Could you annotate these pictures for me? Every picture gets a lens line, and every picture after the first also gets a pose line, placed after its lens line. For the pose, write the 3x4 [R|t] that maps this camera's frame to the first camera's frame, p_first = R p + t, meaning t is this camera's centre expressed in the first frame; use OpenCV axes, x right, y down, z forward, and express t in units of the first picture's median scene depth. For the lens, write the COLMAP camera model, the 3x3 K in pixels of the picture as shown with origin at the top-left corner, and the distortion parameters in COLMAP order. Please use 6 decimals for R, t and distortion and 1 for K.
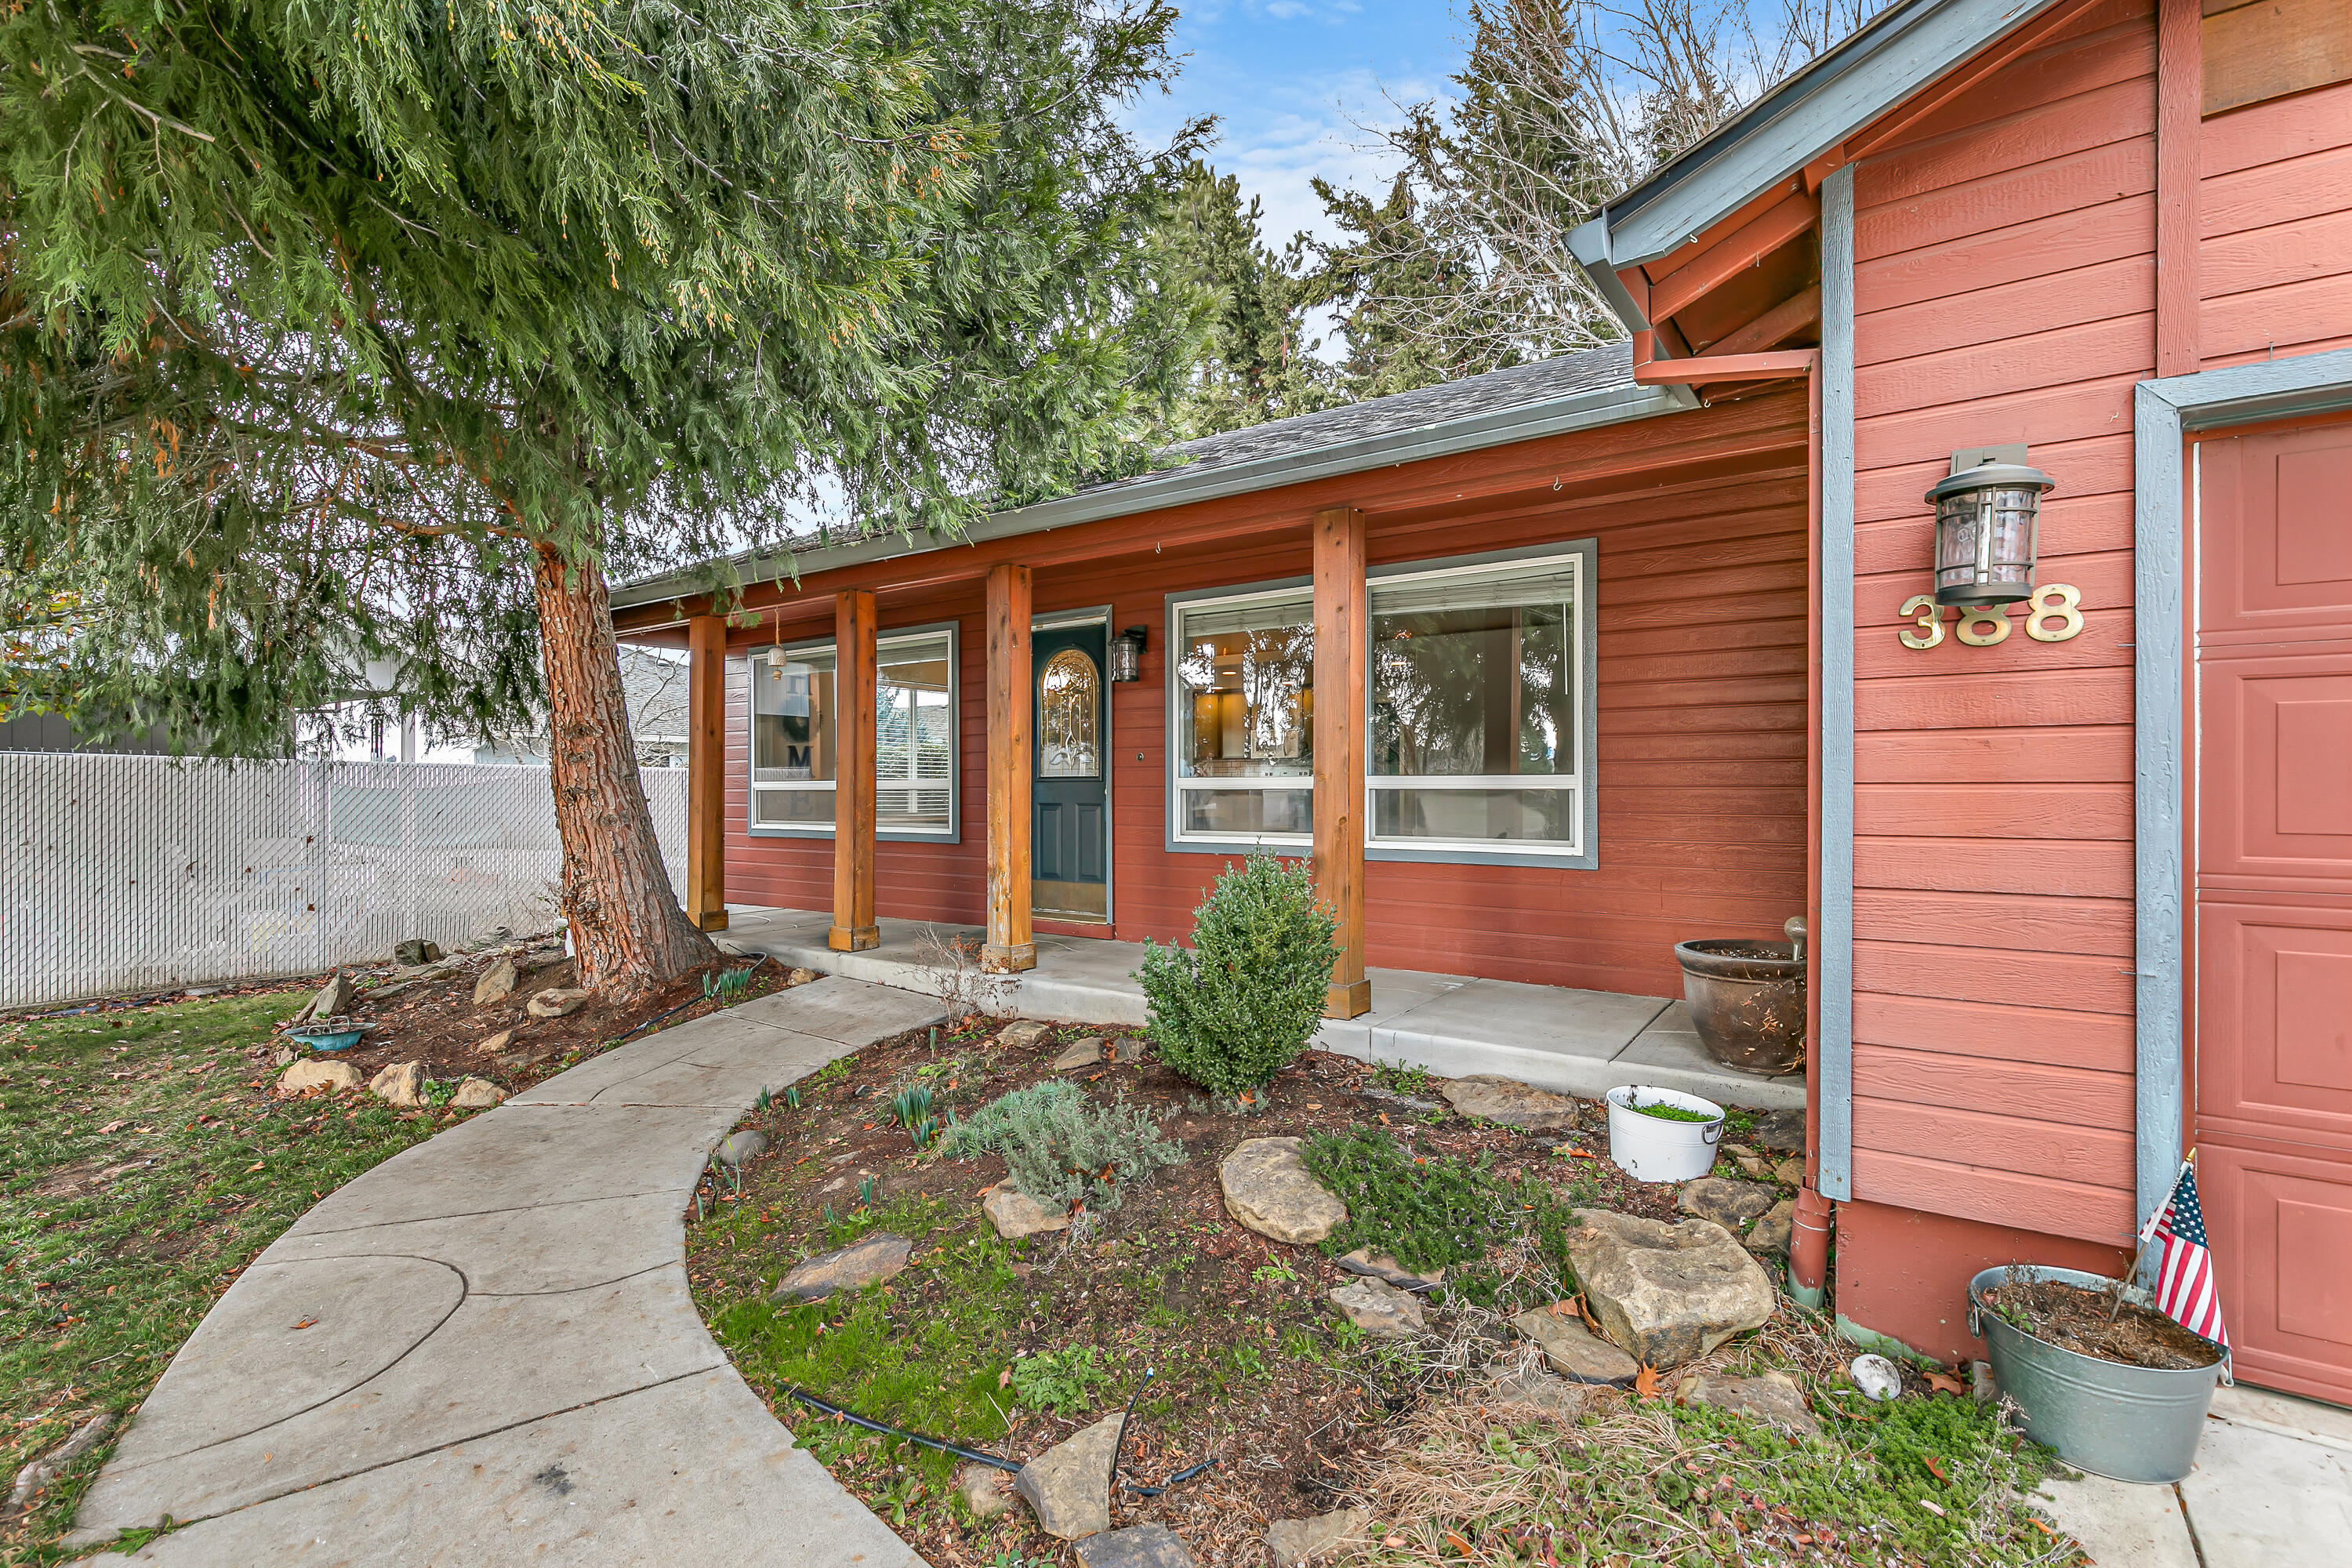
lens RADIAL K [[1066.3, 0, 1187.5], [0, 1066.3, 799.7], [0, 0, 1]] dist [0.009277, -0.001537]
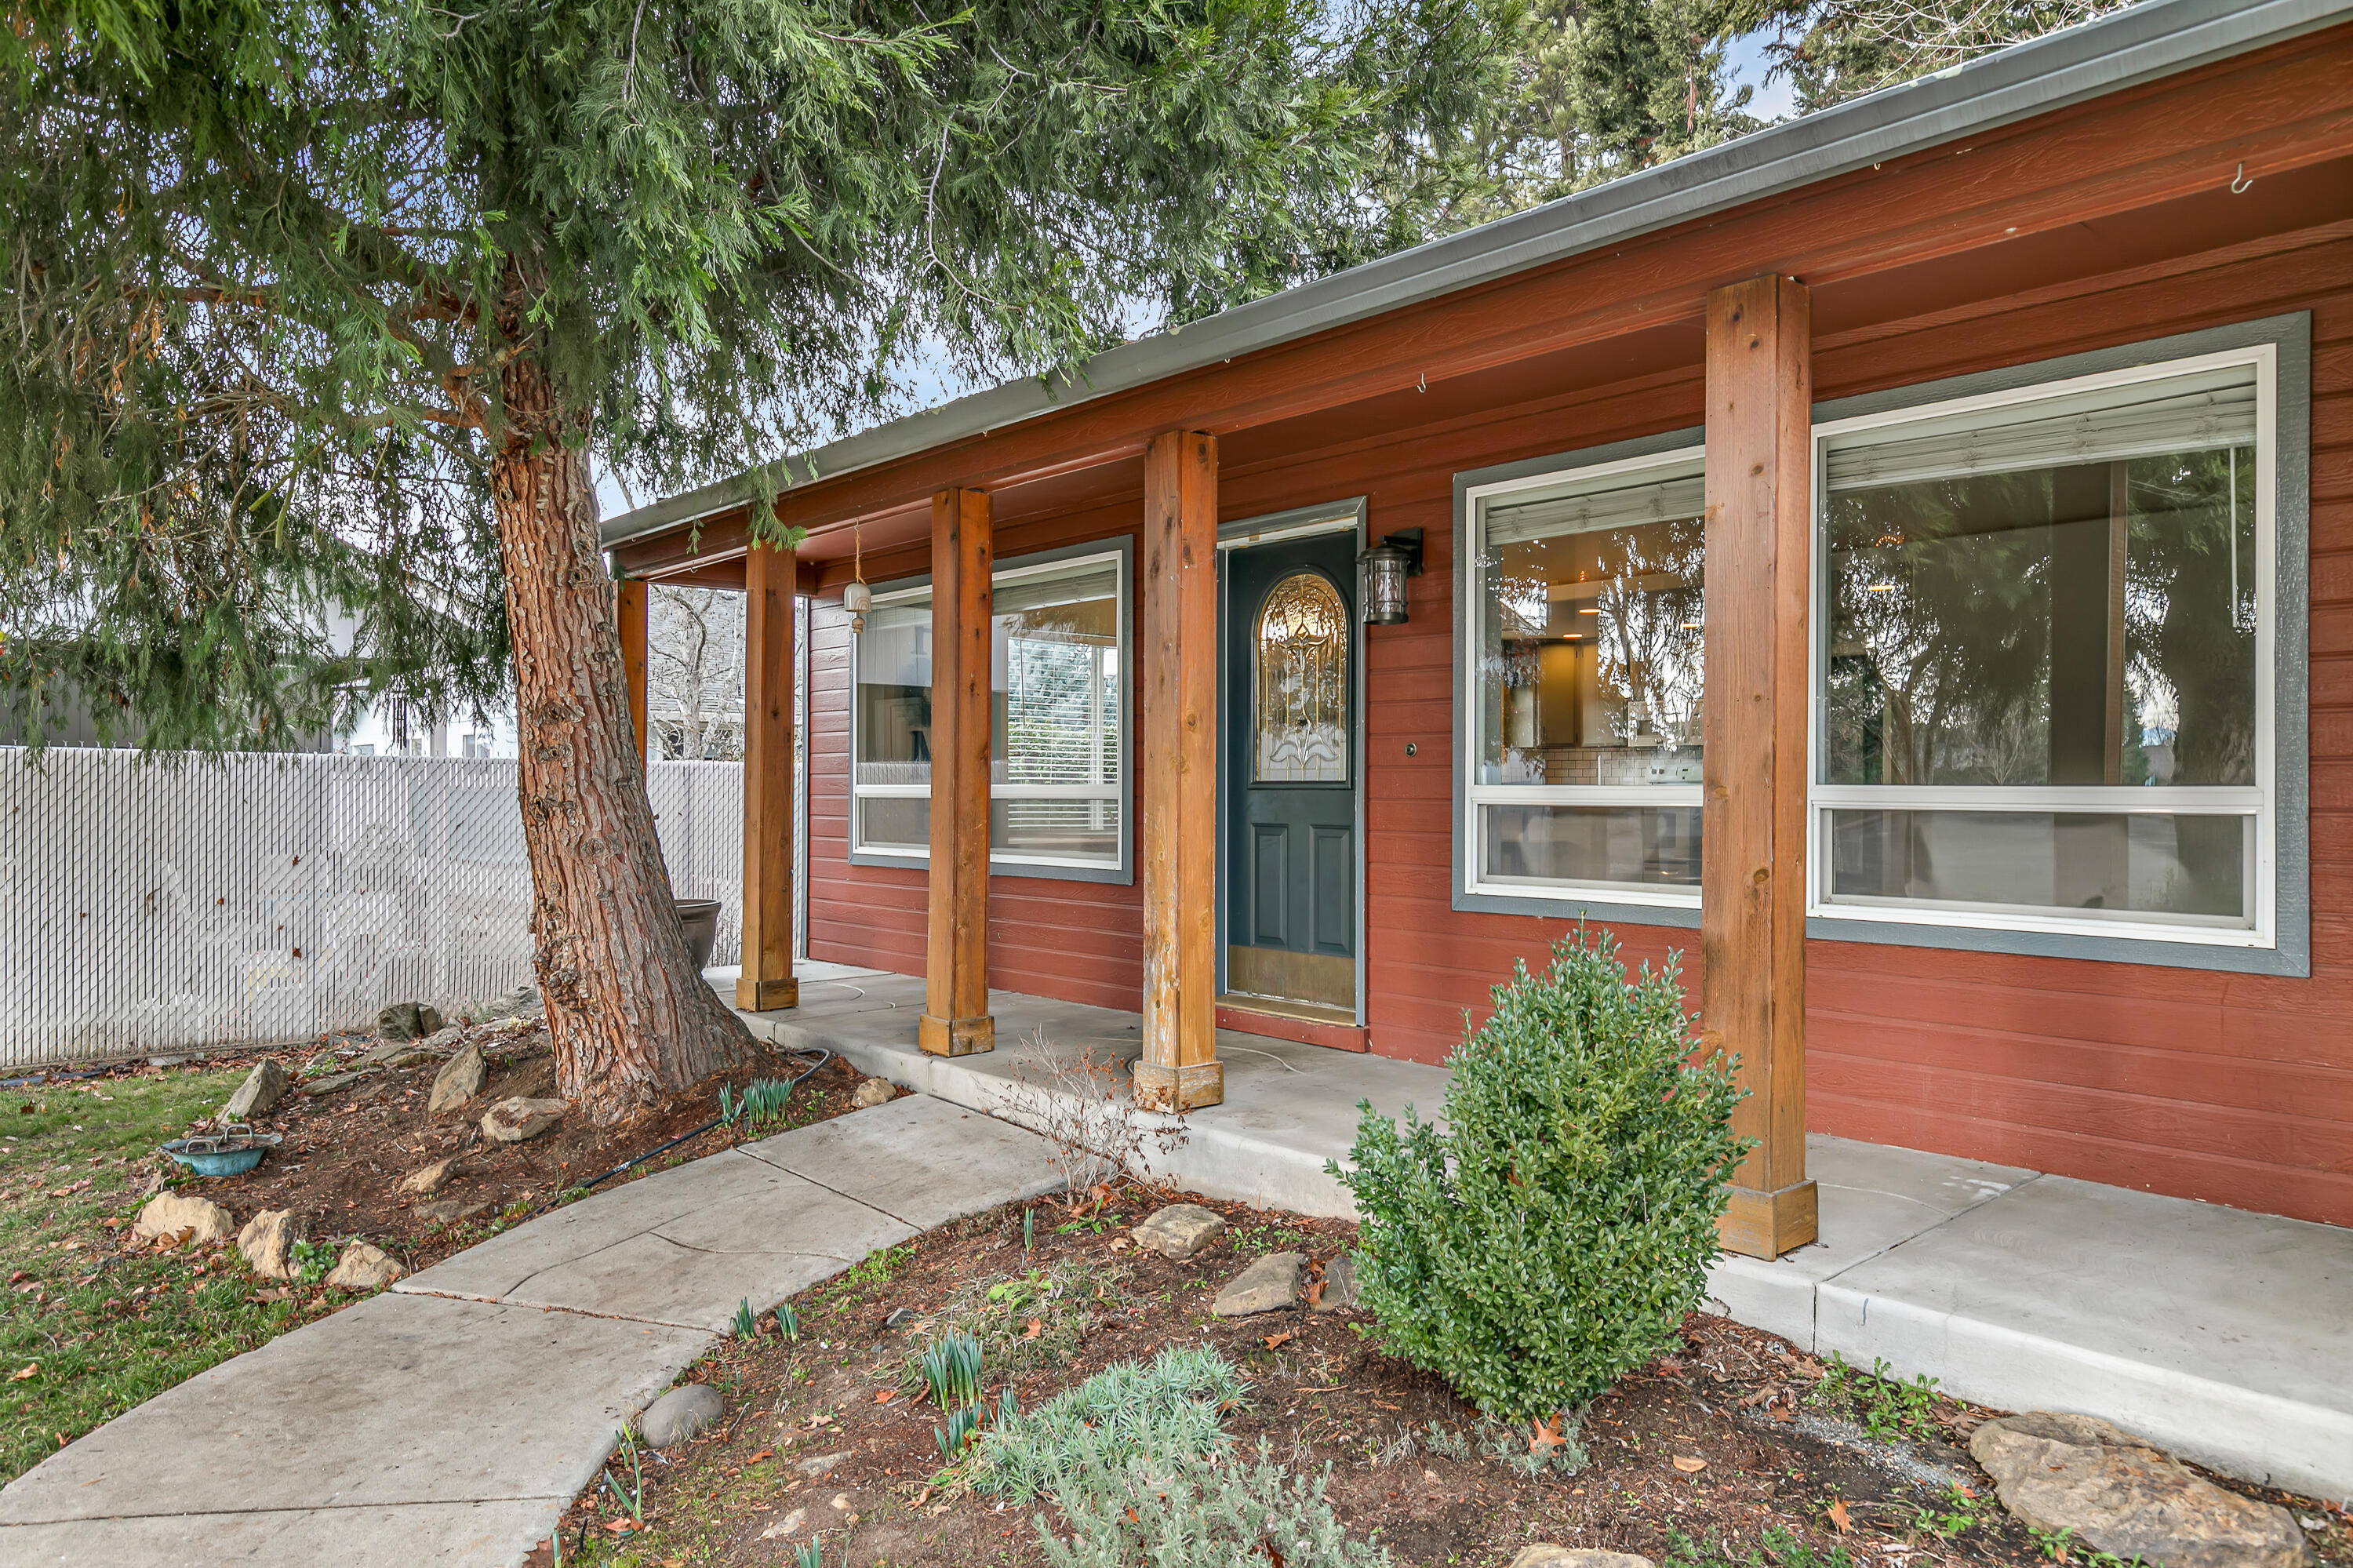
lens RADIAL K [[1534.2, 0, 1178.7], [0, 1534.2, 794.0], [0, 0, 1]] dist [0.006338, -0.002719]
pose [[0.972674, 0.005034, -0.232122, 0.034297], [-0.006401, 0.999966, -0.005137, -0.011847], [0.232088, 0.006483, 0.972673, 0.163316]]
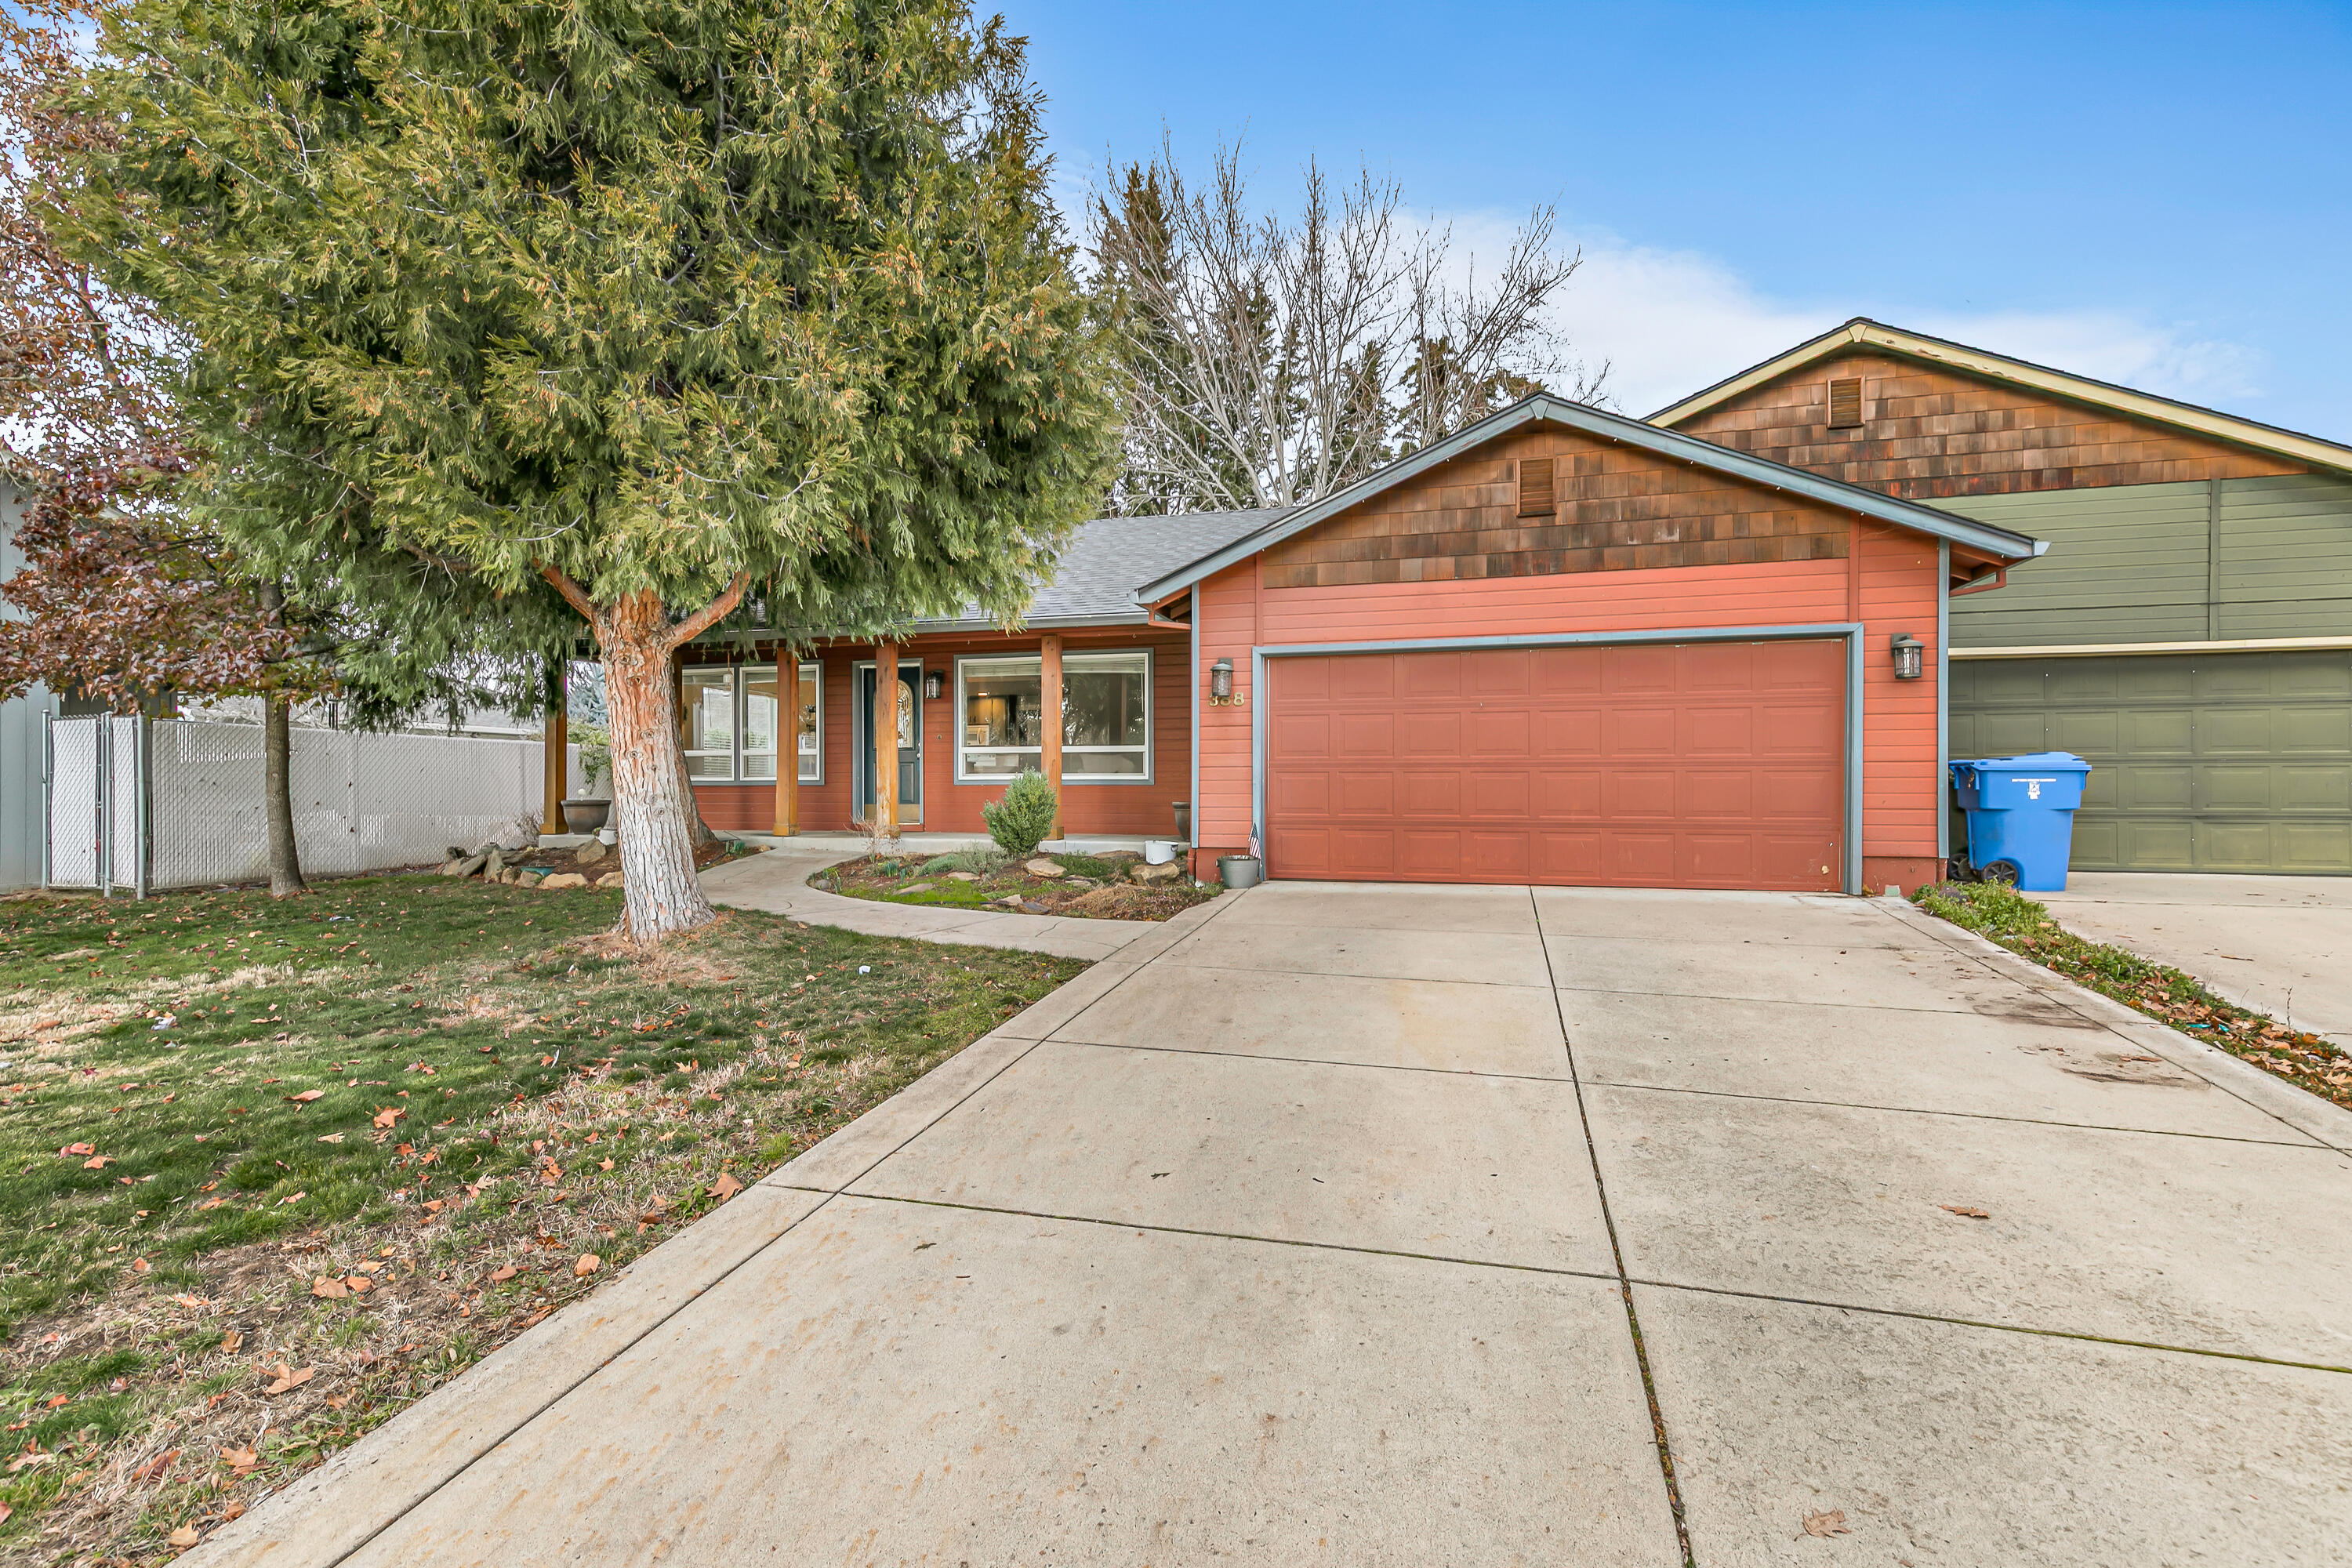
lens RADIAL K [[1066.3, 0, 1187.5], [0, 1066.3, 799.7], [0, 0, 1]] dist [0.009277, -0.001537]
pose [[0.943323, -0.001752, 0.331871, -0.318060], [0.002641, 0.999994, -0.002228, 0.096583], [-0.331865, 0.002978, 0.943322, -1.199020]]
